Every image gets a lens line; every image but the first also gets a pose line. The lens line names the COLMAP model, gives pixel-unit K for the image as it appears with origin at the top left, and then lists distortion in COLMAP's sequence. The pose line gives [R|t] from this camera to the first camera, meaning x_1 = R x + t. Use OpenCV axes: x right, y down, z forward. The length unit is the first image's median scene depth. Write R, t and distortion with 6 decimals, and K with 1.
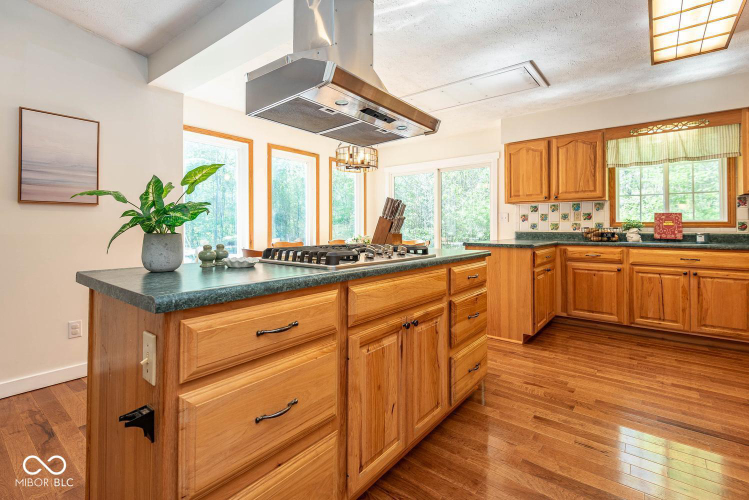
lens RADIAL K [[346.1, 0, 367.9], [0, 346.1, 220.7], [0, 0, 1]] dist [0.021732, -0.011117]
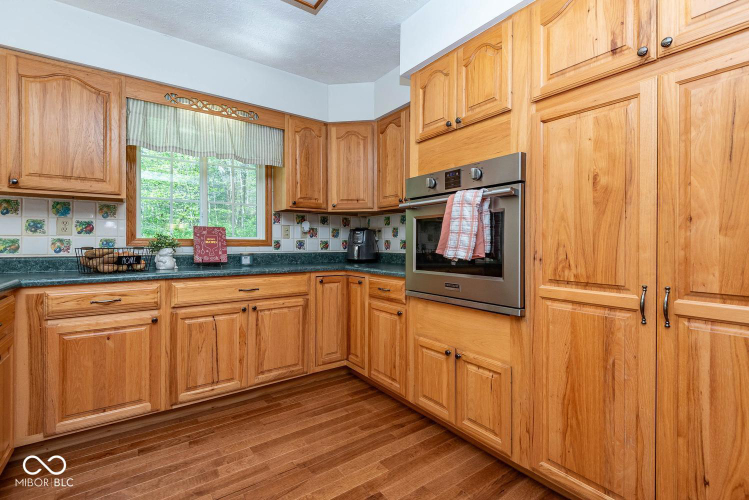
lens RADIAL K [[346.1, 0, 390.3], [0, 346.1, 245.3], [0, 0, 1]] dist [0.021732, -0.011117]
pose [[0.232210, -0.003799, 0.972658, 0.247384], [-0.019373, 0.999776, 0.008530, 0.003001], [-0.972473, -0.020824, 0.232085, 0.488876]]
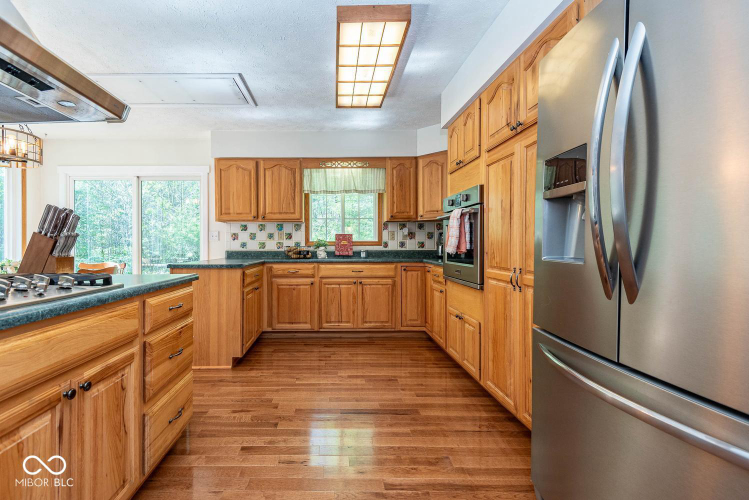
lens RADIAL K [[346.1, 0, 319.7], [0, 346.1, 245.7], [0, 0, 1]] dist [0.021732, -0.011117]
pose [[0.789730, -0.004543, 0.613438, 0.046965], [-0.008420, 0.999798, 0.018244, -0.002811], [-0.613397, -0.019573, 0.789532, 0.095500]]
